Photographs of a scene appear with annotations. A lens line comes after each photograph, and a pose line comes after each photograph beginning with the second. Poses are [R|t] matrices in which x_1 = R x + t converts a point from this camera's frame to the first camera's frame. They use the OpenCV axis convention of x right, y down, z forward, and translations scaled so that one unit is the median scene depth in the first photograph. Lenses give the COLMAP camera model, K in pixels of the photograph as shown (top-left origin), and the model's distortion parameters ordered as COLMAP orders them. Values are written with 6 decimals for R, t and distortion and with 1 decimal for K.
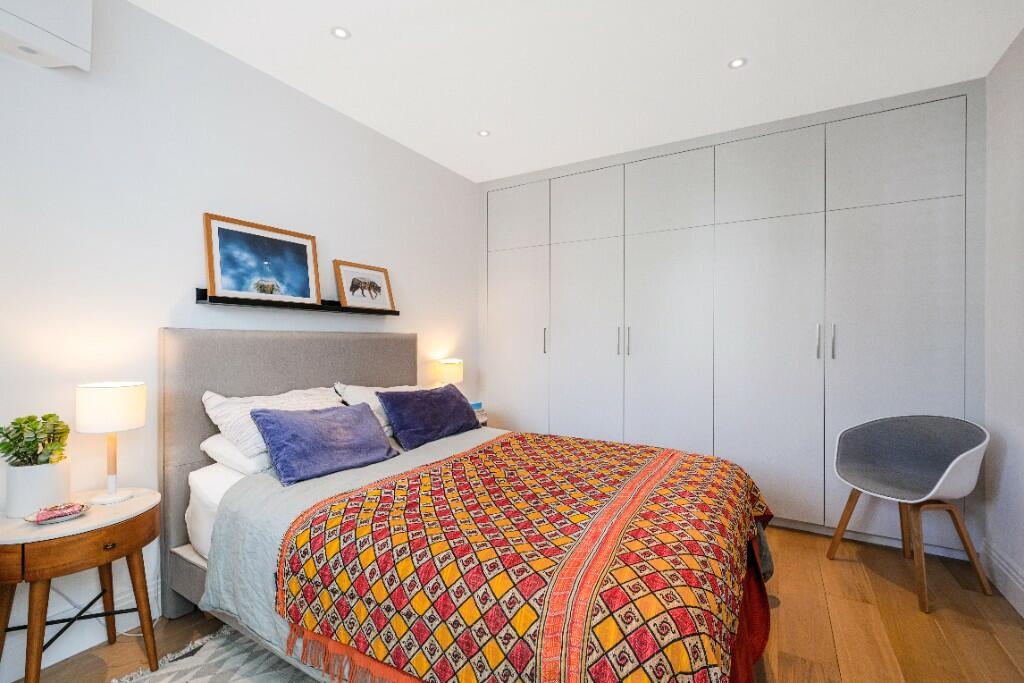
lens RADIAL K [[444.5, 0, 517.6], [0, 444.5, 342.0], [0, 0, 1]] dist [-0.000746, 0.000012]
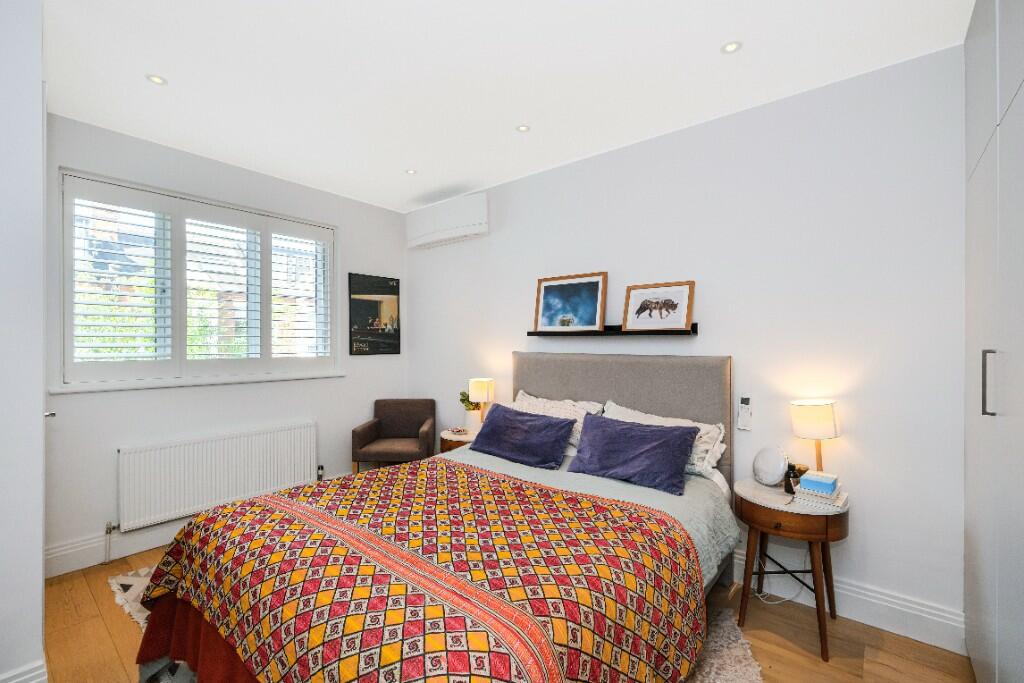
lens RADIAL K [[444.5, 0, 517.6], [0, 444.5, 342.0], [0, 0, 1]] dist [-0.000746, 0.000012]
pose [[-0.141992, 0.007141, -0.989842, 0.787942], [0.001493, 0.999974, 0.007000, -0.067462], [0.989867, -0.000483, -0.141999, 1.017364]]
